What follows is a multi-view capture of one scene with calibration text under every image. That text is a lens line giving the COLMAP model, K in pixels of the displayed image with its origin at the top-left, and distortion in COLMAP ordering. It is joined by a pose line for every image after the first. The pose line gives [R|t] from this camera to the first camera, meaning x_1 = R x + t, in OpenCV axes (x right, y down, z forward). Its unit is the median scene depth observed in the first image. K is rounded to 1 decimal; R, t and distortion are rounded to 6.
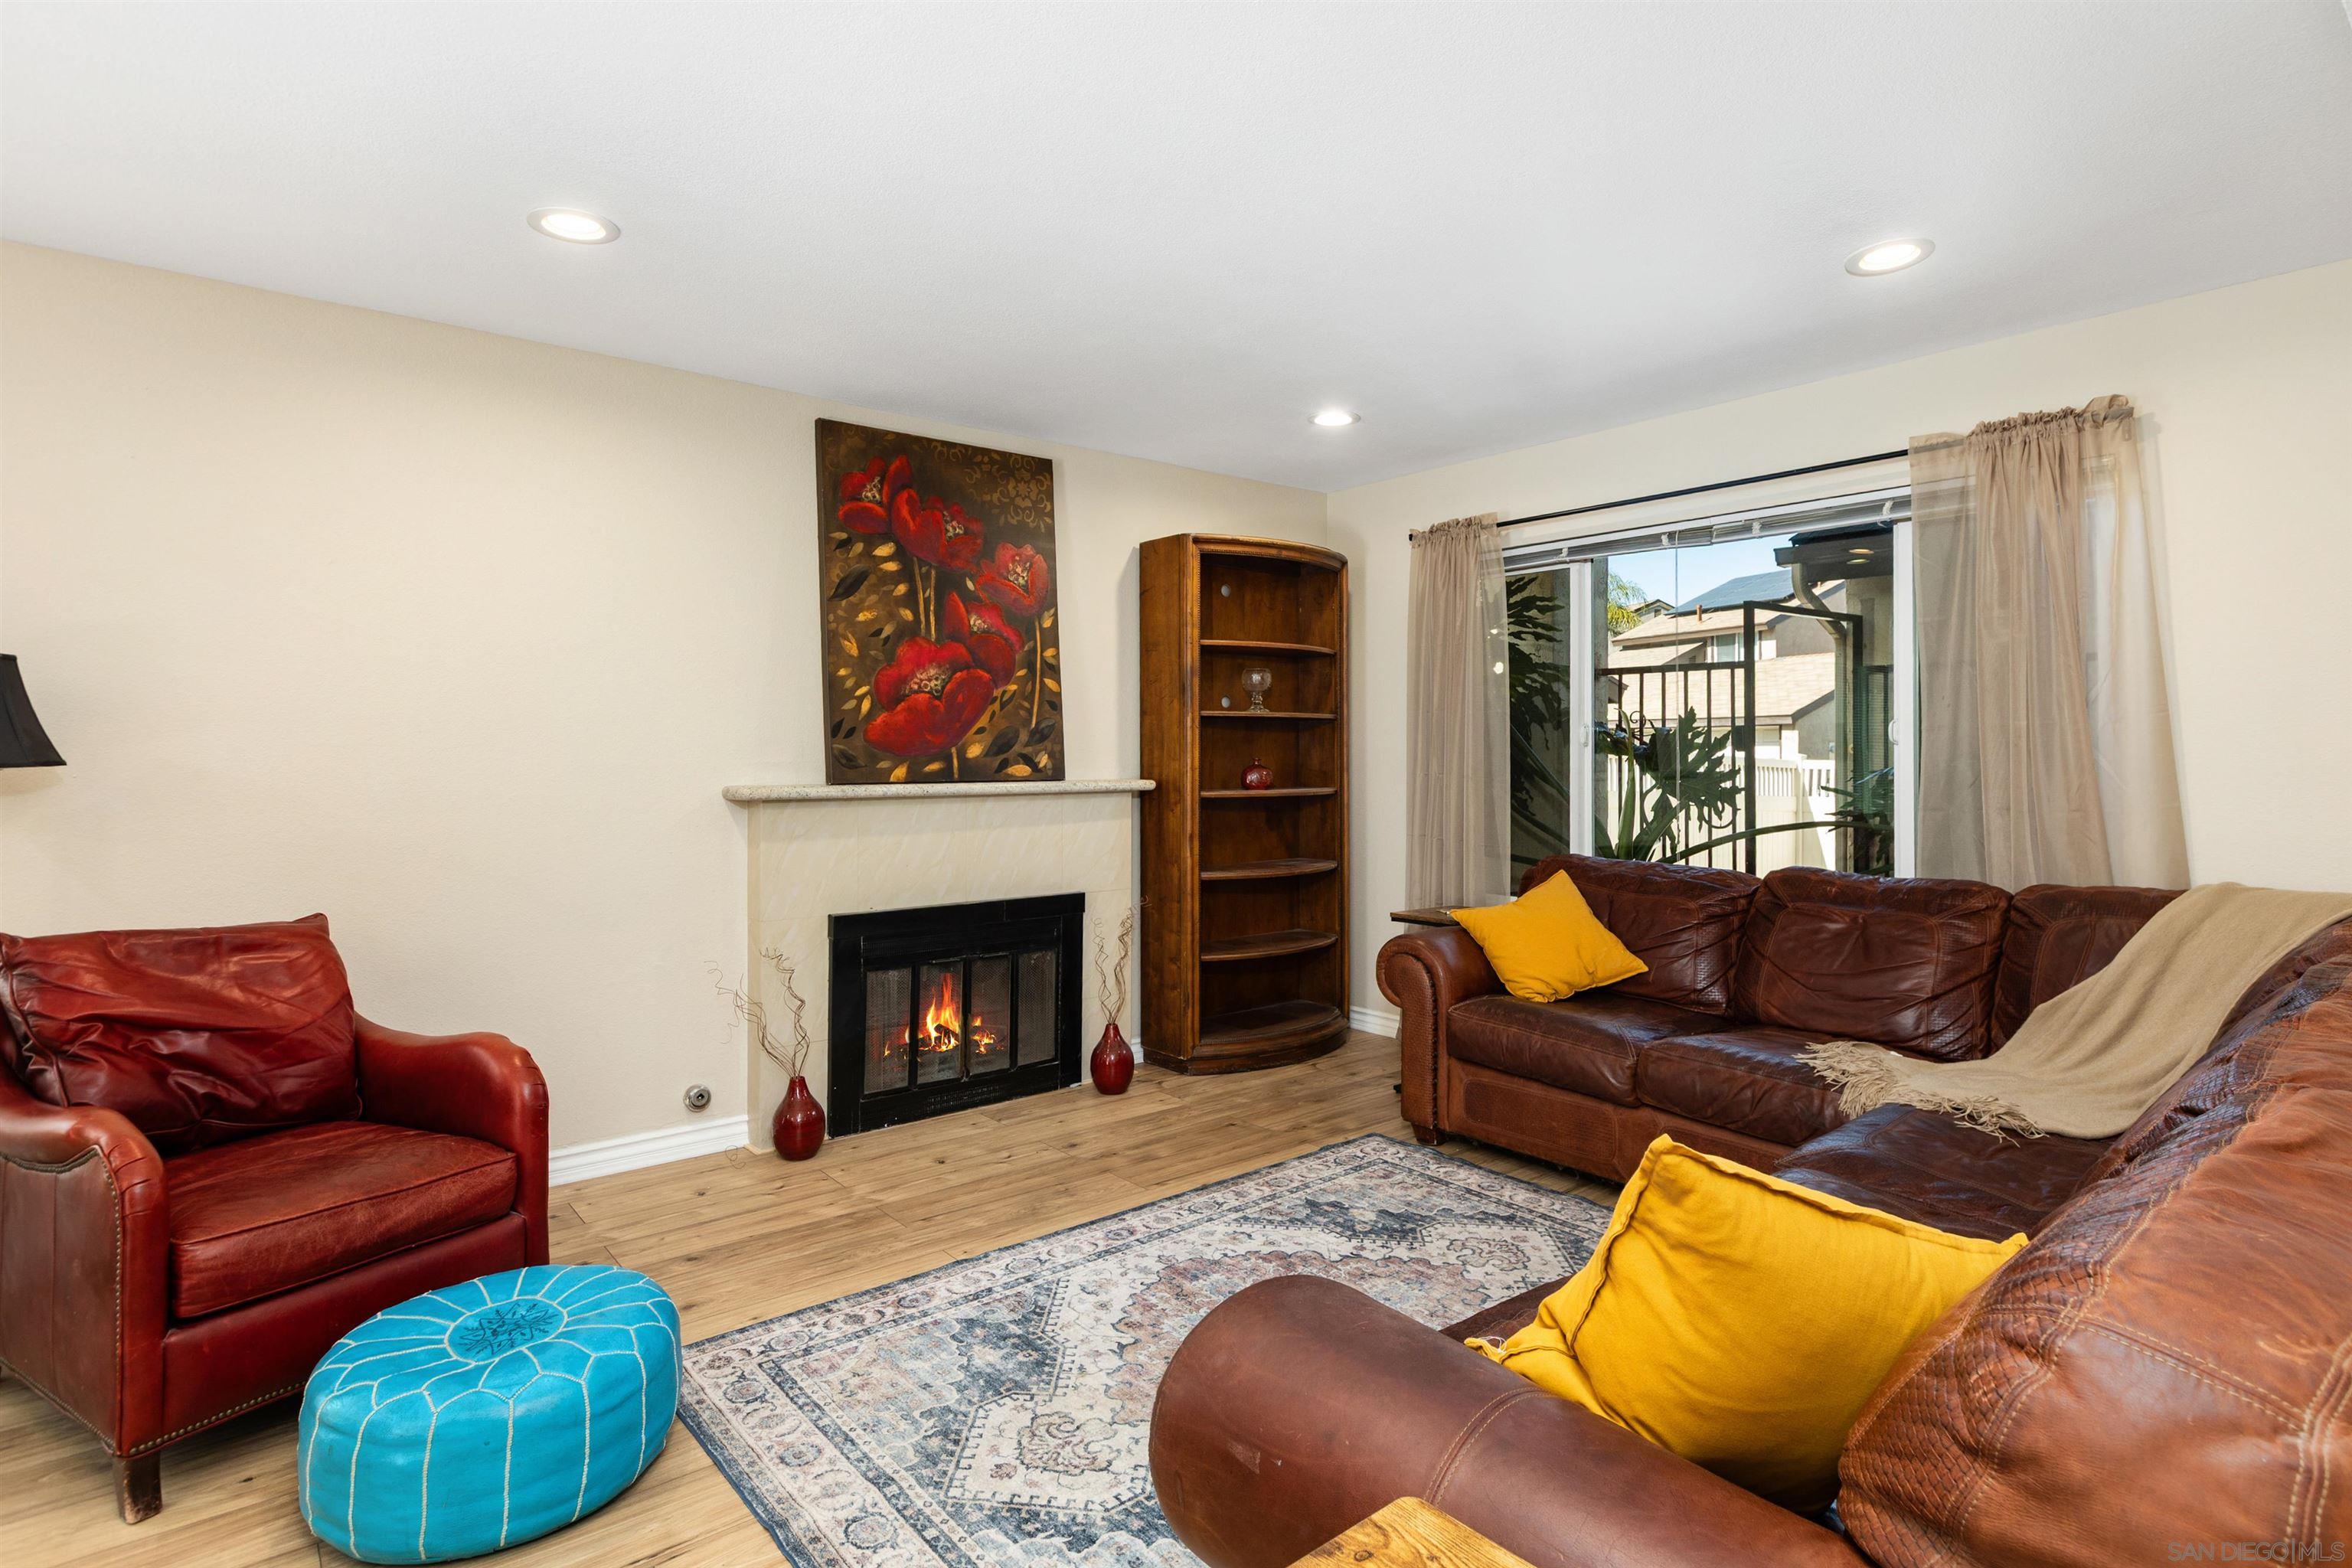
lens RADIAL K [[1206.0, 0, 1210.0], [0, 1206.0, 740.7], [0, 0, 1]] dist [0.001816, 0.001746]
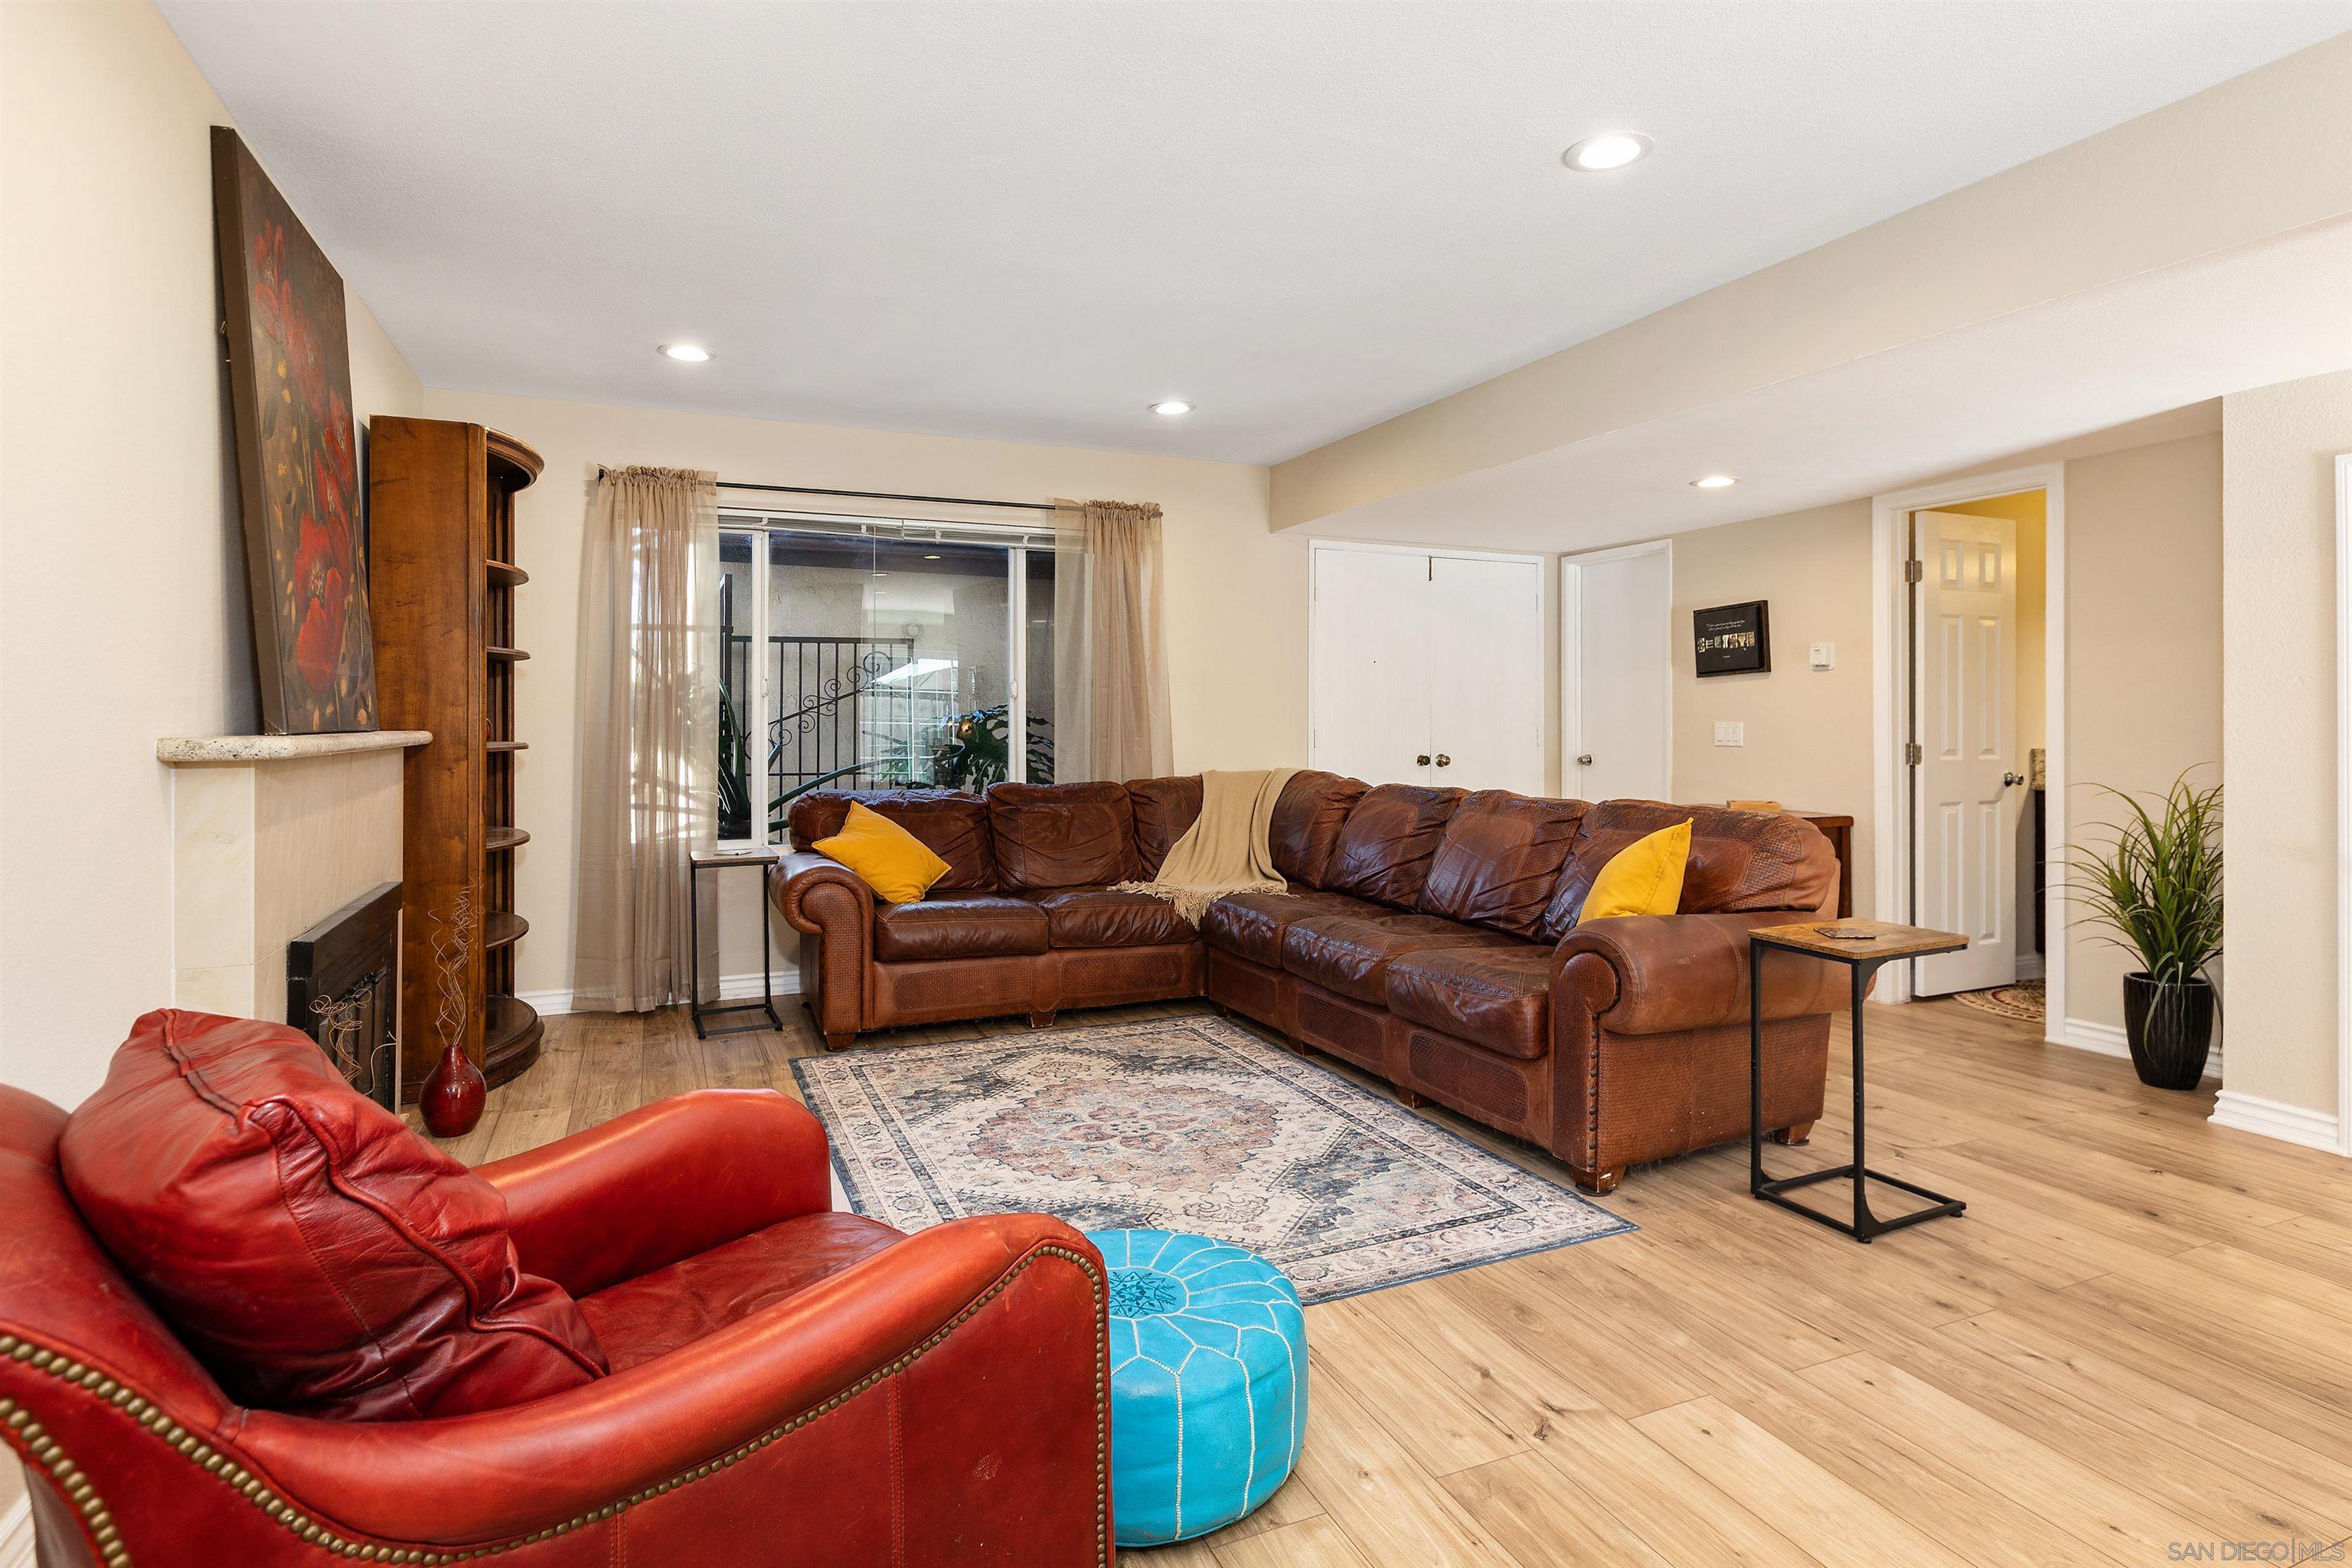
lens RADIAL K [[1202.4, 0, 1195.7], [0, 1202.4, 714.3], [0, 0, 1]] dist [-0.005737, 0.000562]
pose [[0.273459, 0.003295, 0.961878, -0.817317], [-0.006997, 0.999974, -0.001437, 0.024149], [-0.961858, -0.006338, 0.273475, 0.393978]]
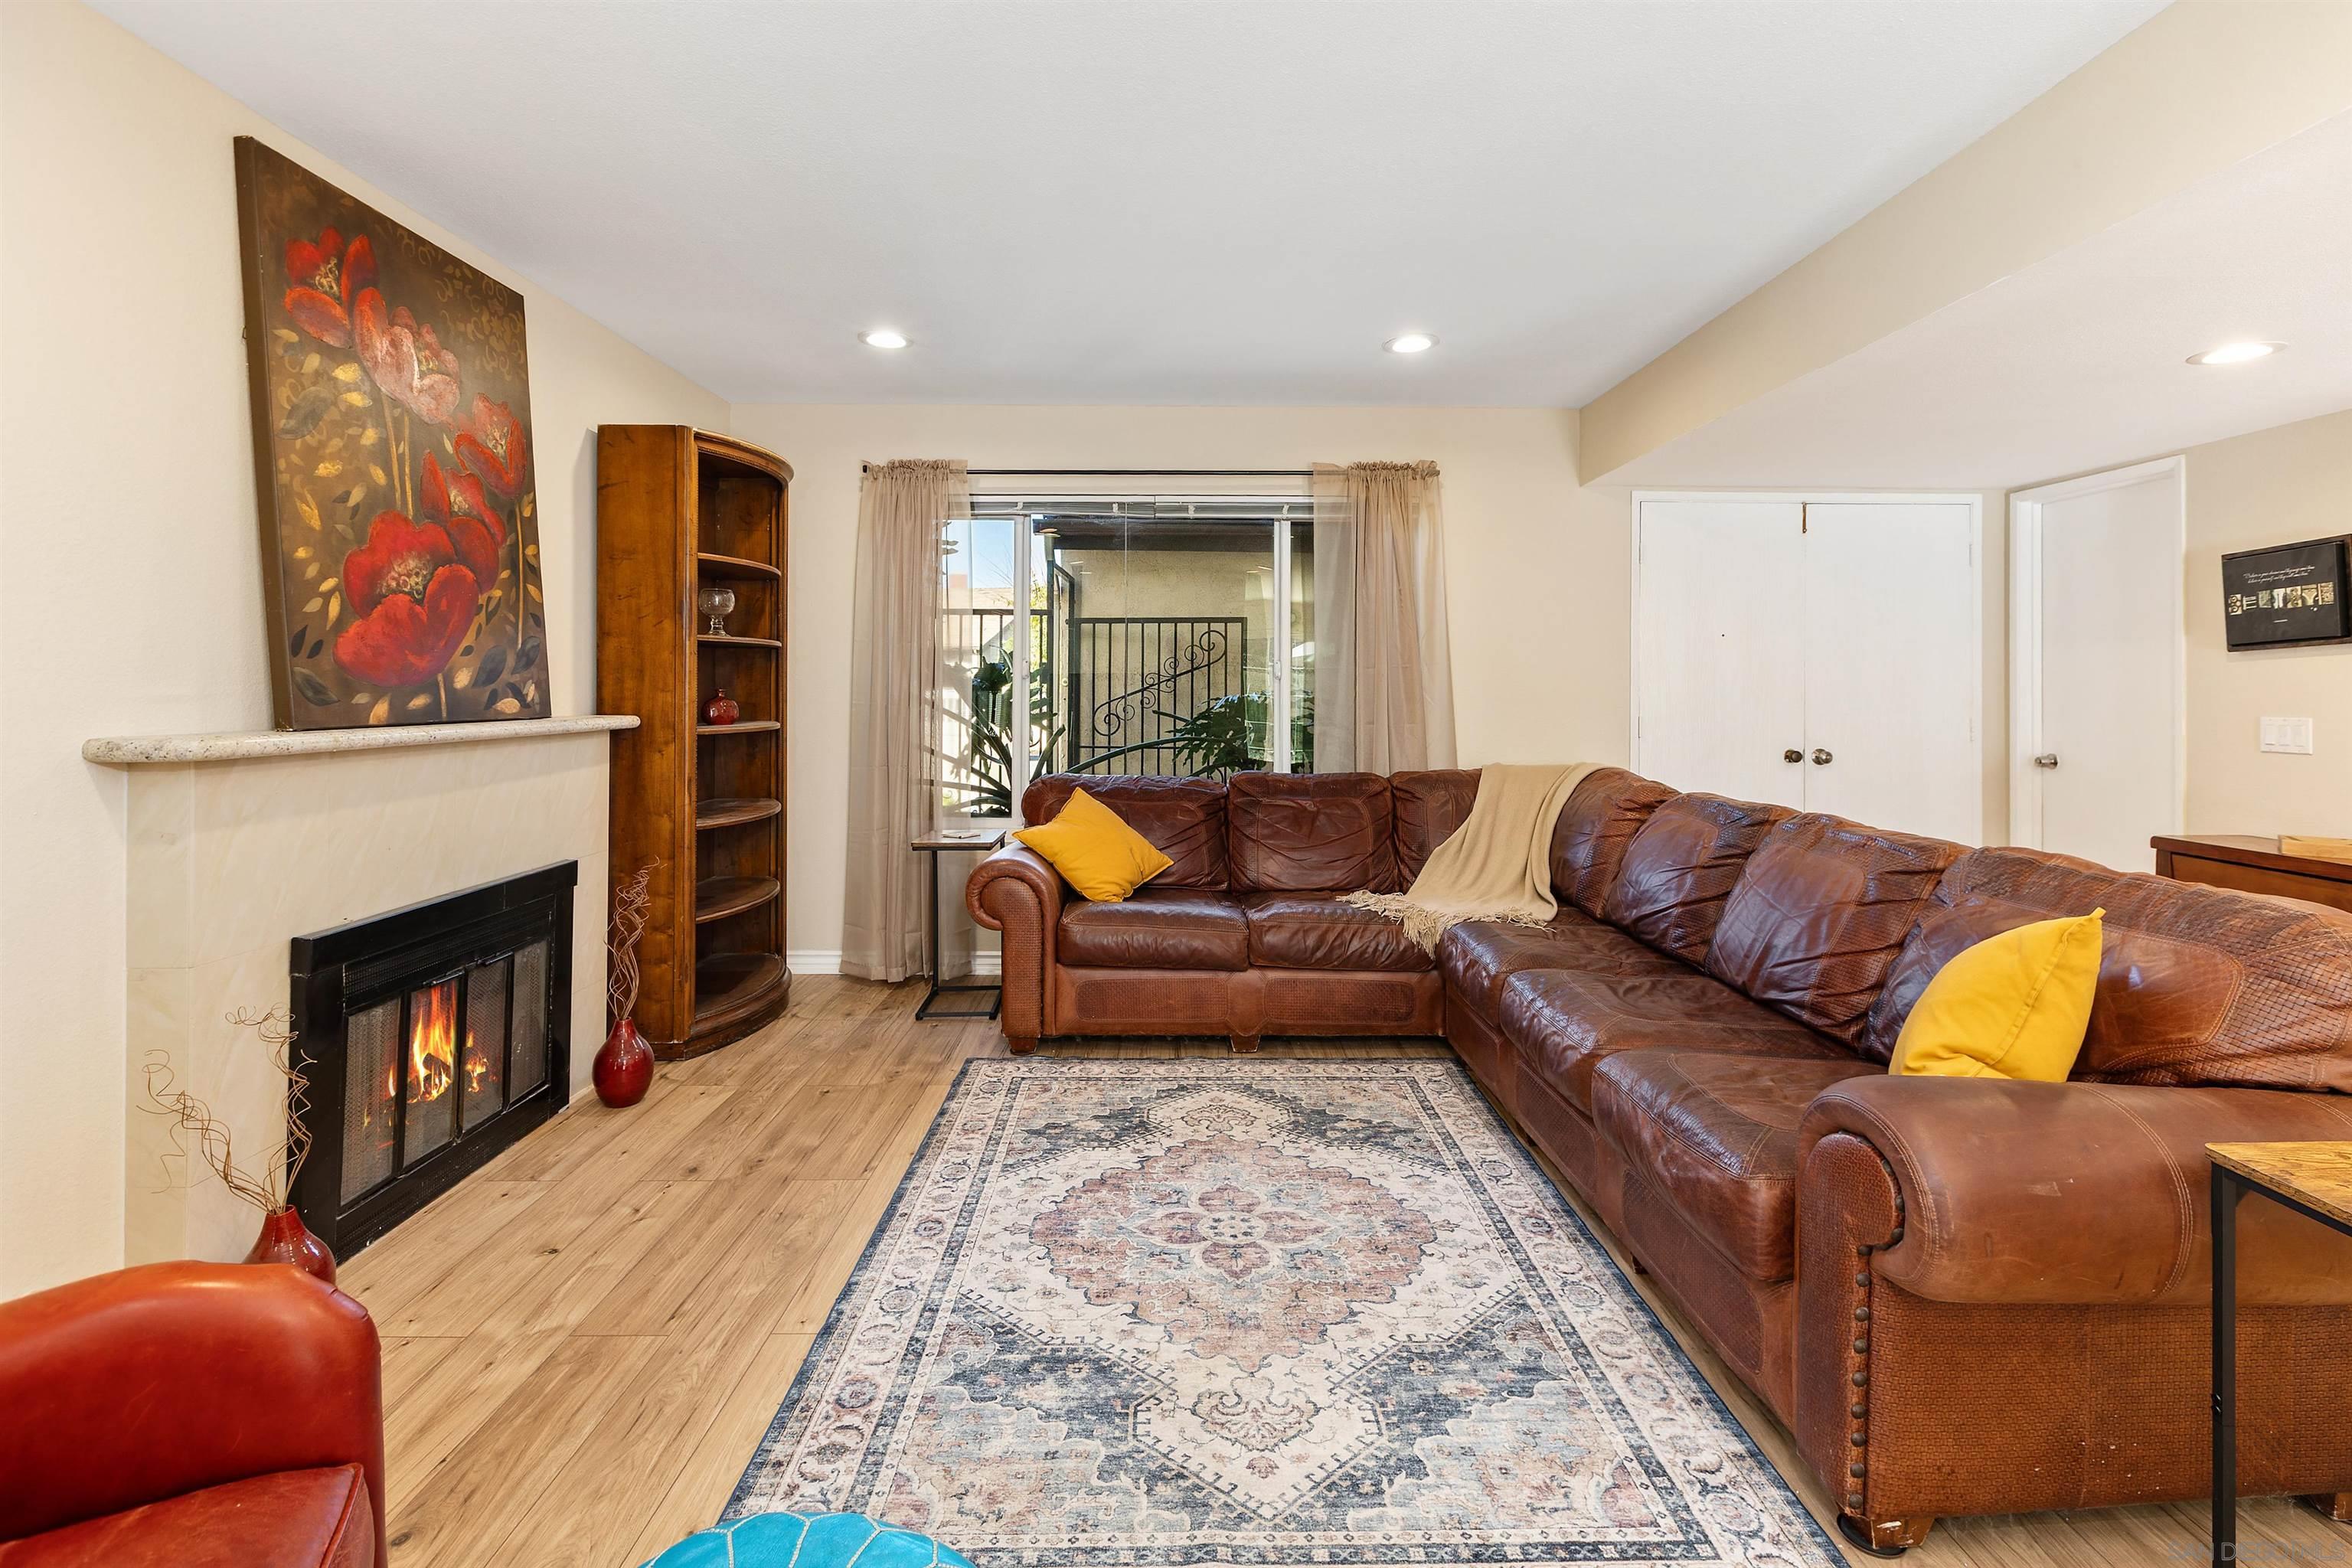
lens RADIAL K [[1078.9, 0, 1191.8], [0, 1078.9, 679.2], [0, 0, 1]] dist [0.001302, -0.000600]
pose [[0.635042, 0.007401, 0.772442, -0.471680], [-0.010924, 0.999940, -0.000600, 0.004828], [-0.772400, -0.008058, 0.635085, 0.294893]]
